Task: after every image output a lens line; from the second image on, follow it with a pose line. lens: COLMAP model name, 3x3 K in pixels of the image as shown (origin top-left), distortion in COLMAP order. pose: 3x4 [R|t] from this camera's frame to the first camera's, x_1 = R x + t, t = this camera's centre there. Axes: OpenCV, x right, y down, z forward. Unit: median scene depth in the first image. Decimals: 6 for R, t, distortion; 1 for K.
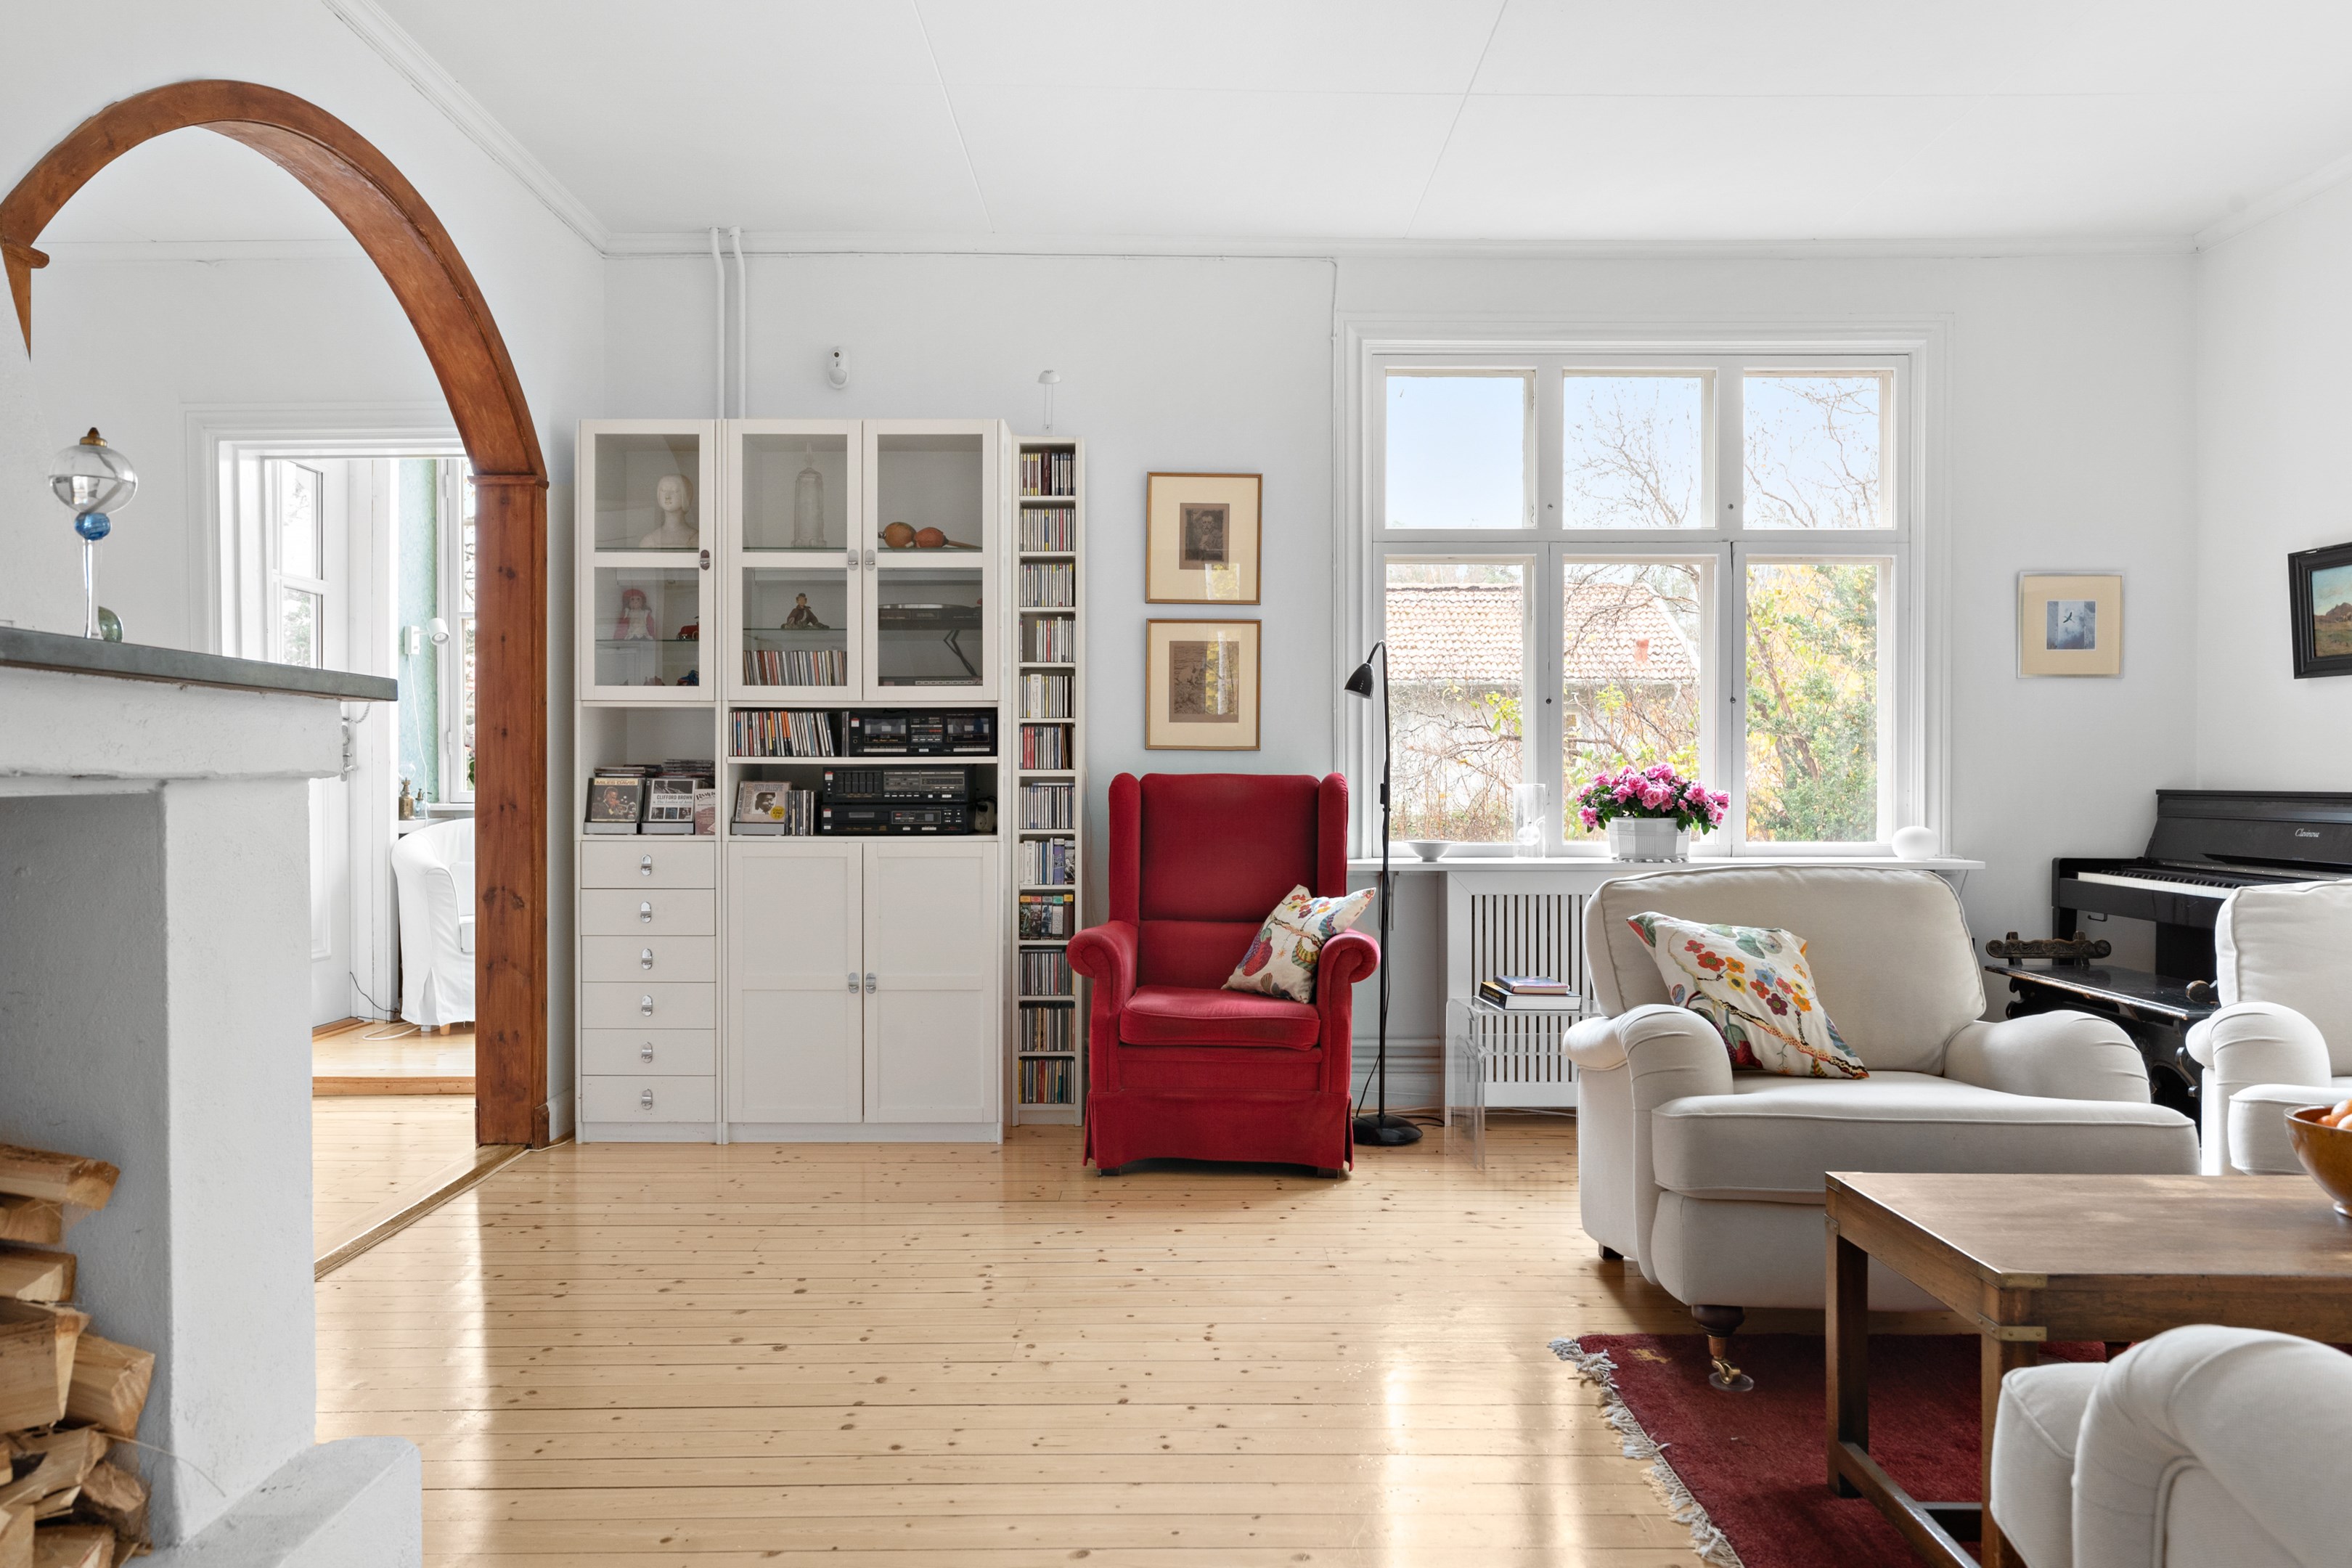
lens RADIAL K [[1655.5, 0, 1176.9], [0, 1655.5, 683.5], [0, 0, 1]] dist [-0.001968, -0.000717]
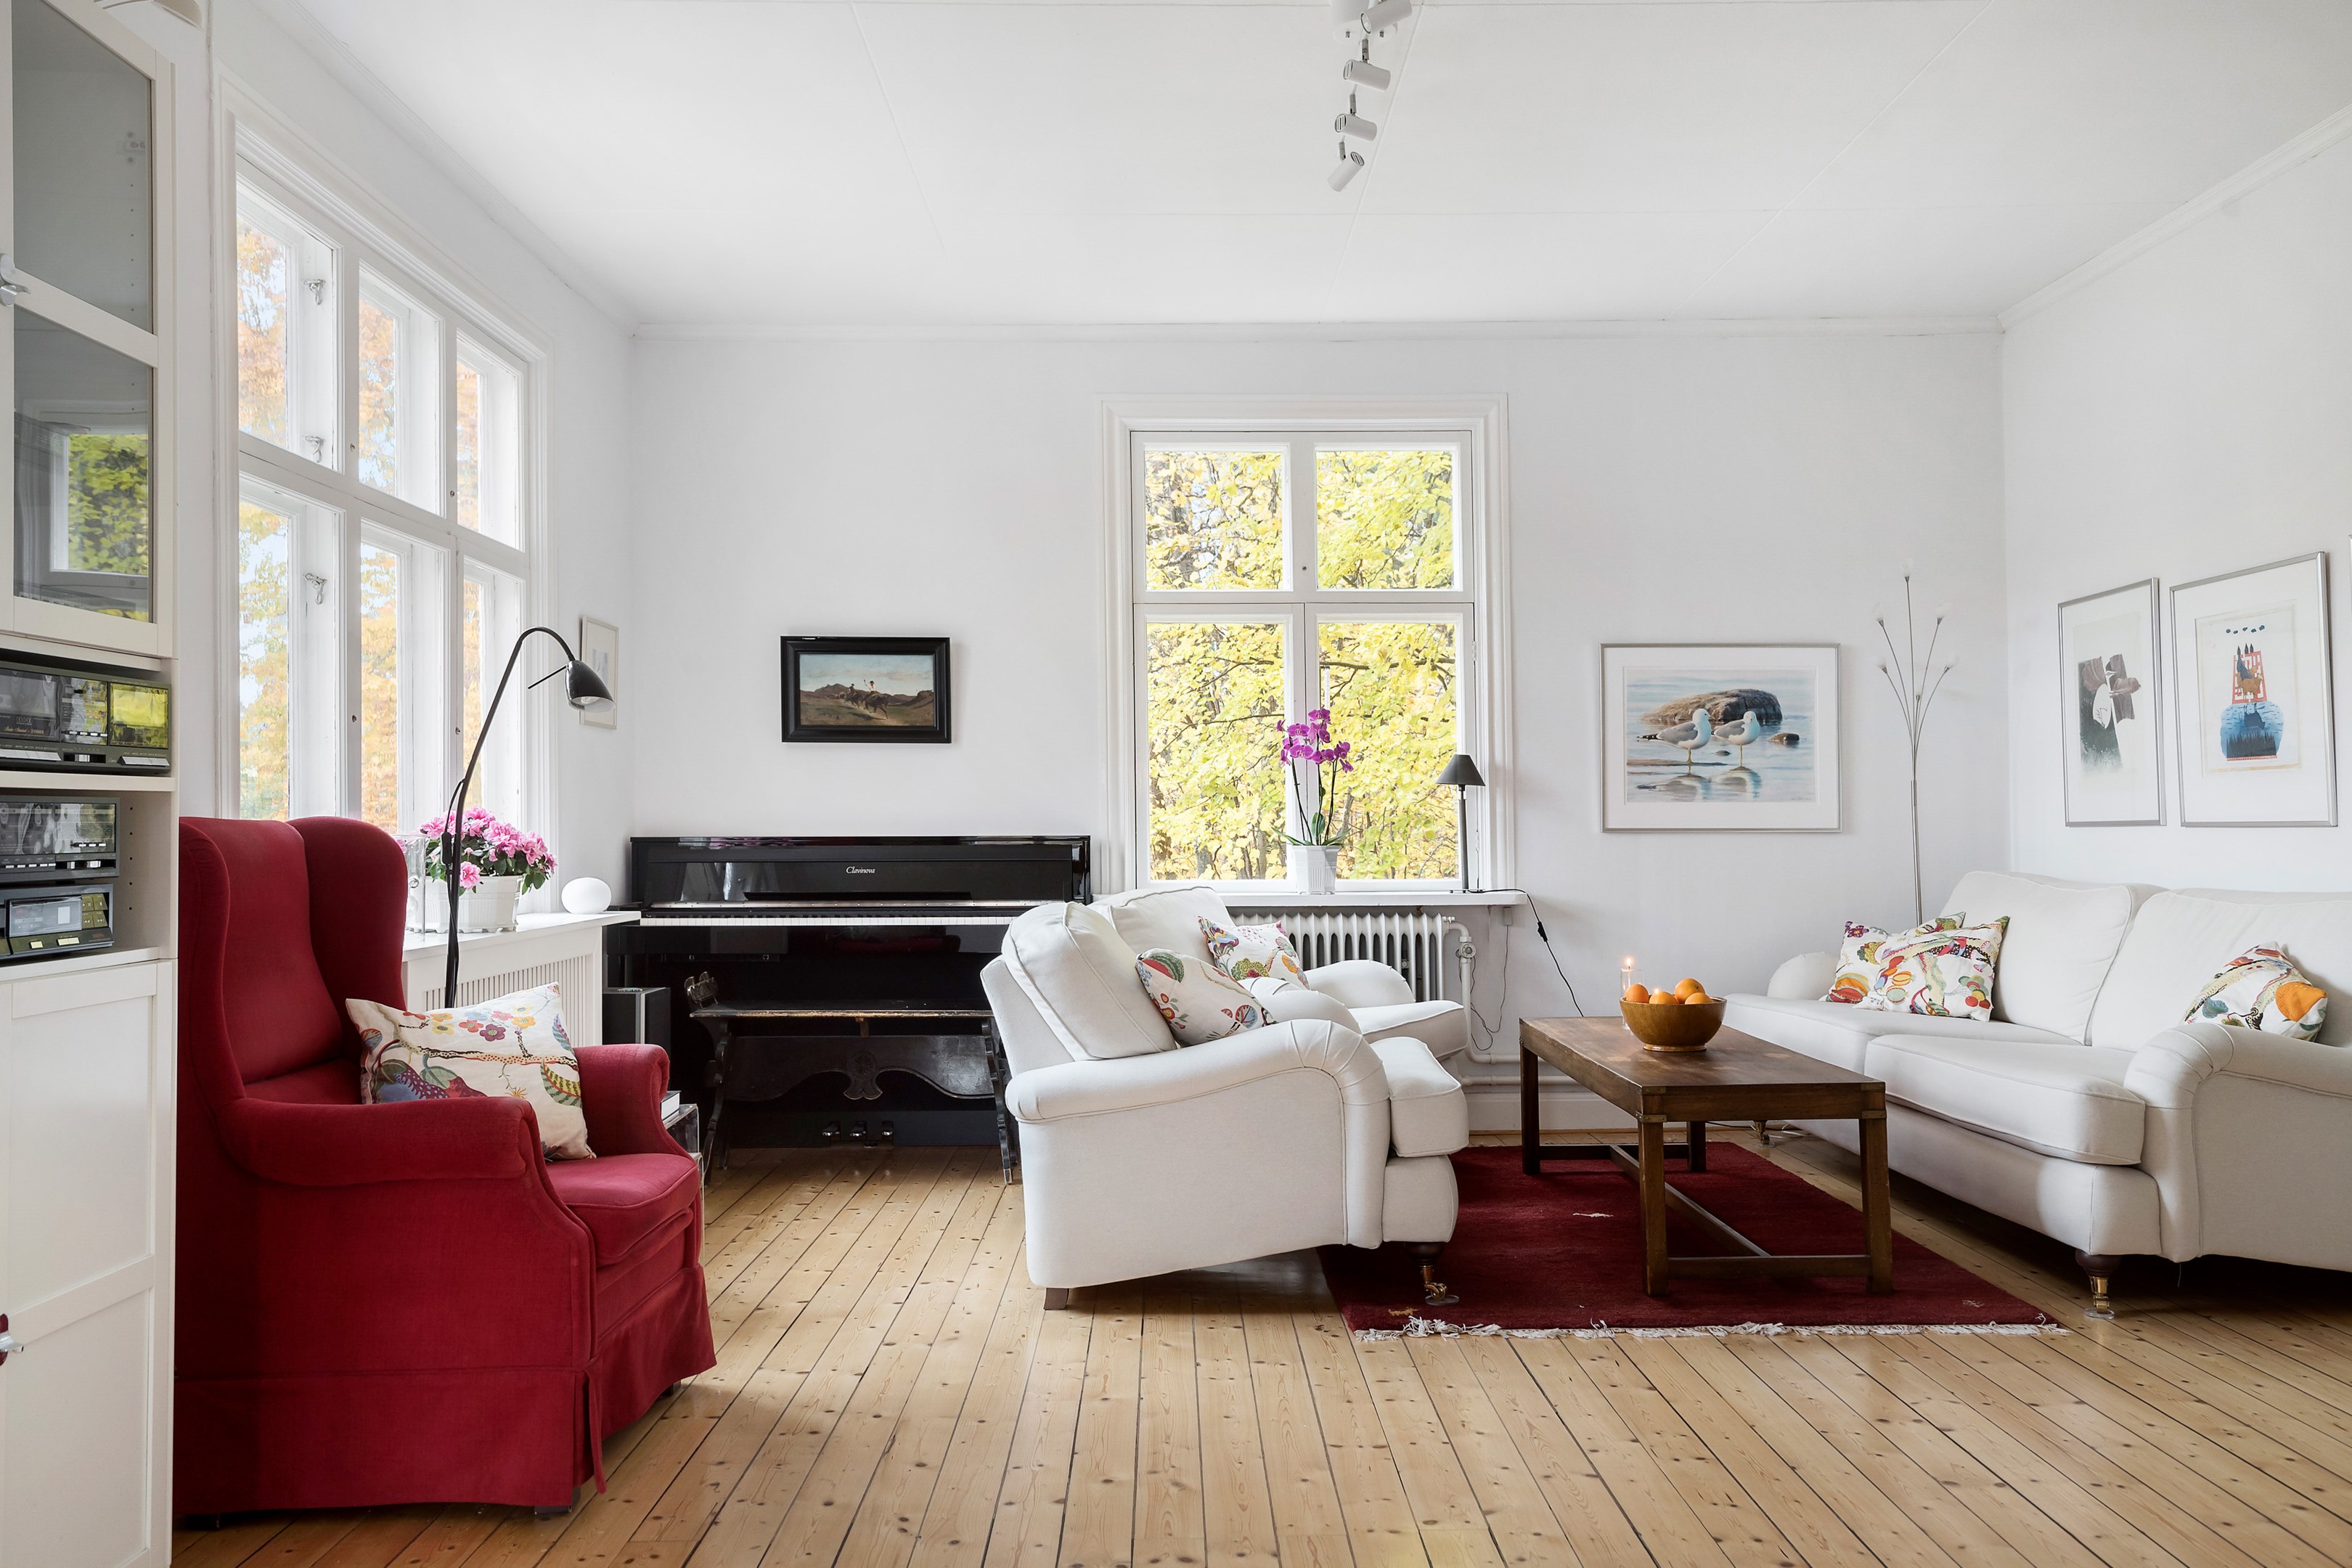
lens RADIAL K [[1838.1, 0, 1176.0], [0, 1838.1, 784.0], [0, 0, 1]] dist [0.004756, 0.001867]
pose [[-0.000928, 0.023174, 0.999731, -0.646391], [-0.055228, 0.998204, -0.023189, 0.042539], [-0.998473, -0.055235, 0.000353, 0.722925]]
